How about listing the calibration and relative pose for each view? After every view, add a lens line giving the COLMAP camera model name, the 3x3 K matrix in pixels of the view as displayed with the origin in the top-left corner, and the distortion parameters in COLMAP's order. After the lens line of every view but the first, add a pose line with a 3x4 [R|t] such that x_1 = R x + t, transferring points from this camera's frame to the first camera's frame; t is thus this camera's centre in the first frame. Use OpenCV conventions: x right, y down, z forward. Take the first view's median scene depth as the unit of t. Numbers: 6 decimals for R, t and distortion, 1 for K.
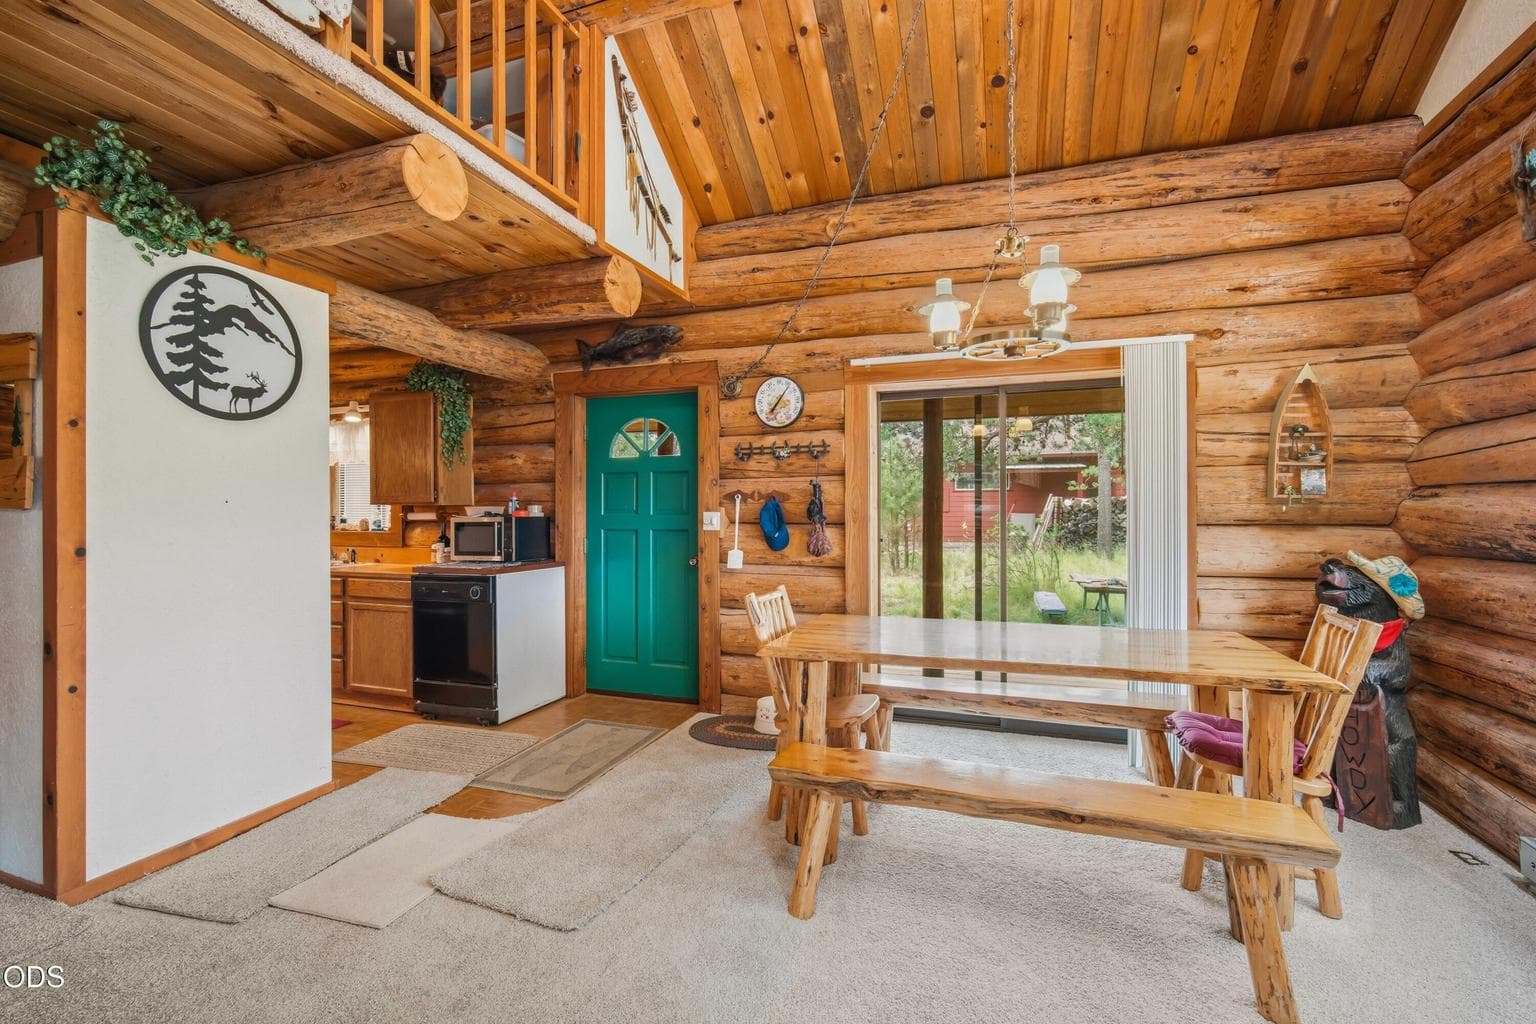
lens RADIAL K [[668.5, 0, 770.4], [0, 668.5, 507.2], [0, 0, 1]] dist [-0.001019, 0.000336]
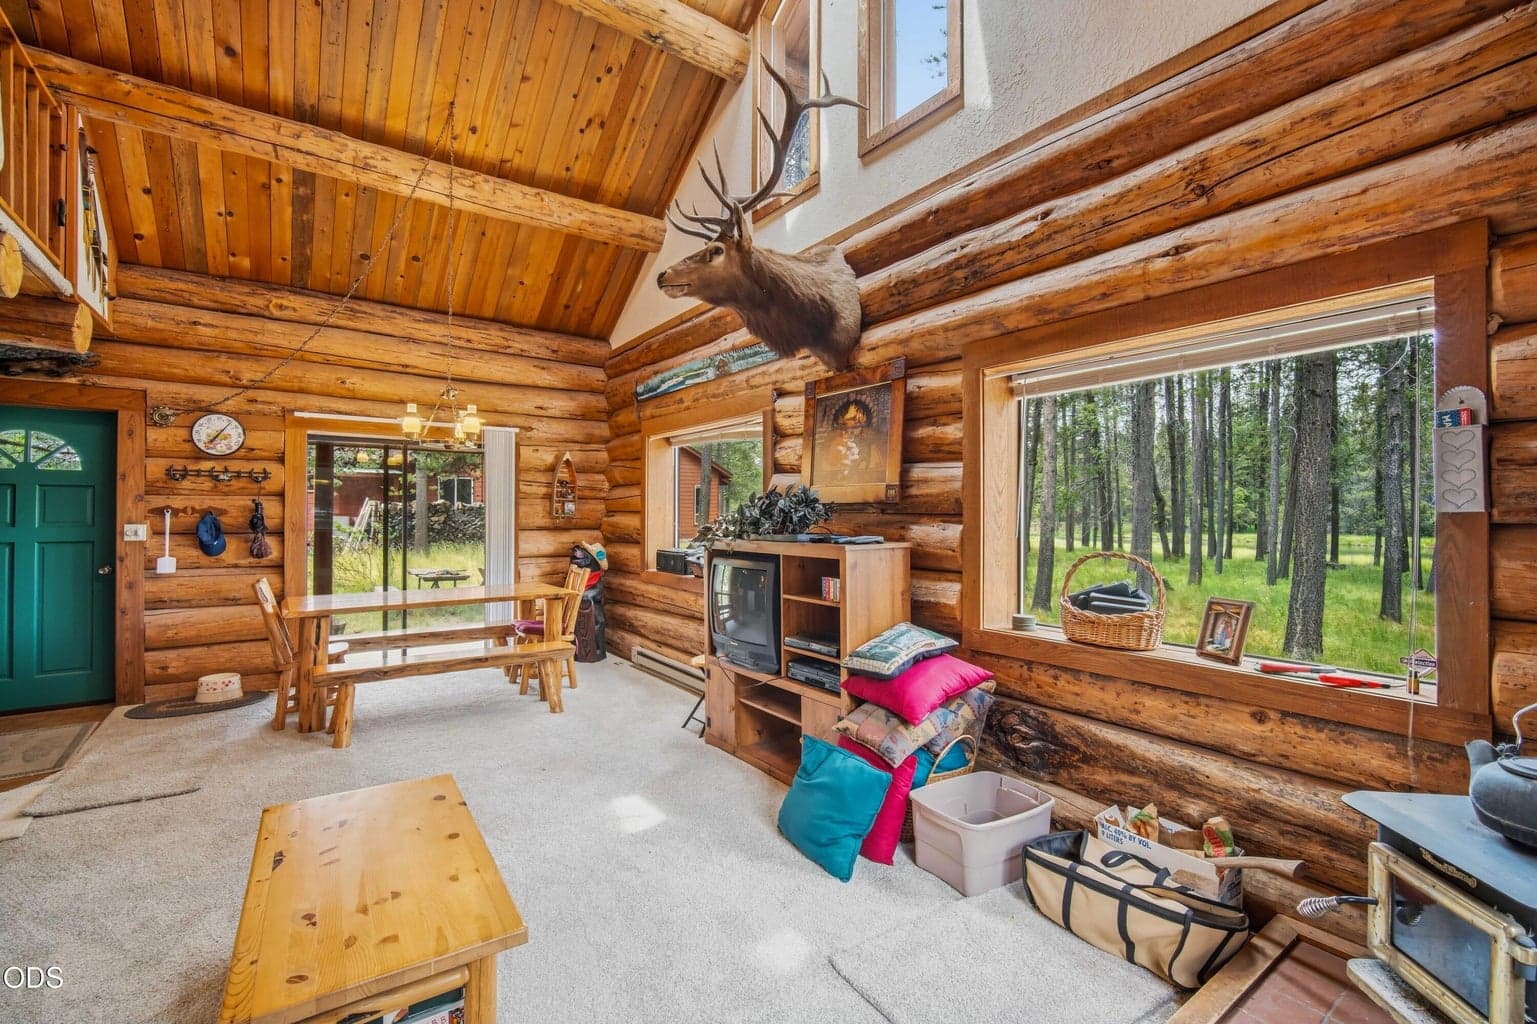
lens RADIAL K [[658.2, 0, 768.5], [0, 658.2, 512.0], [0, 0, 1]] dist [-0.016850, 0.000348]
pose [[0.561417, 0.005609, 0.827514, -0.472602], [-0.010596, 0.999944, 0.000411, -0.030871], [-0.827465, -0.008999, 0.561445, -0.586582]]
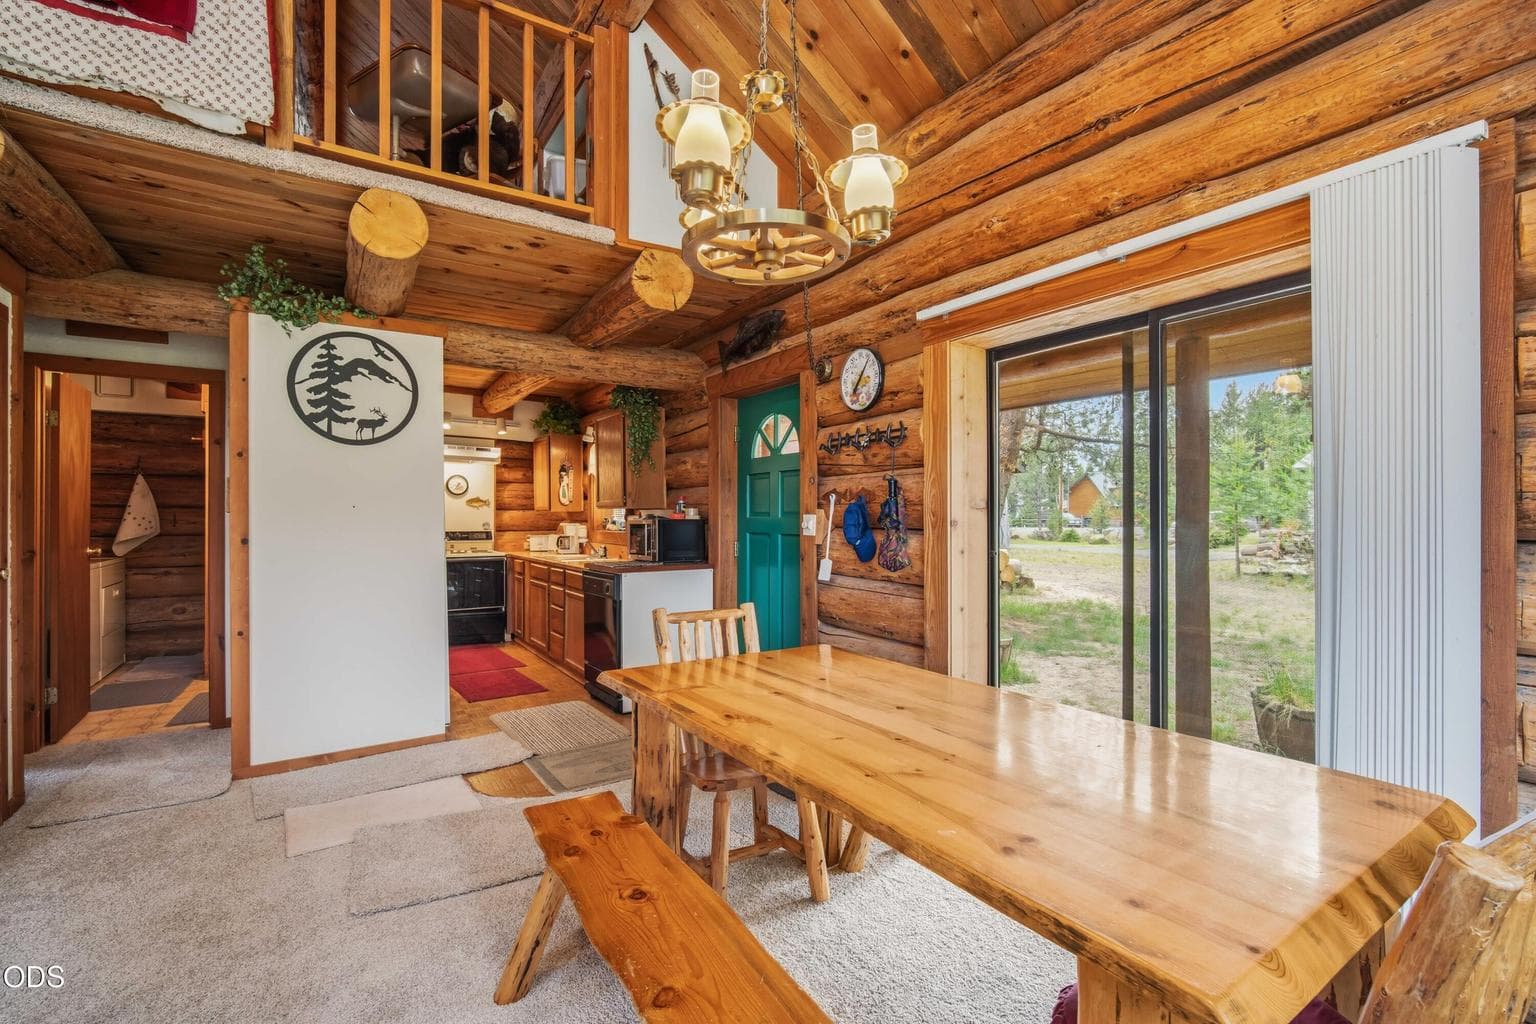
lens RADIAL K [[678.9, 0, 769.5], [0, 678.9, 513.6], [0, 0, 1]] dist [-0.002864, 0.000168]
pose [[0.796132, -0.001926, -0.605120, 0.493656], [0.004018, 0.999990, 0.002103, 0.004573], [0.605110, -0.004106, 0.796131, 0.315323]]
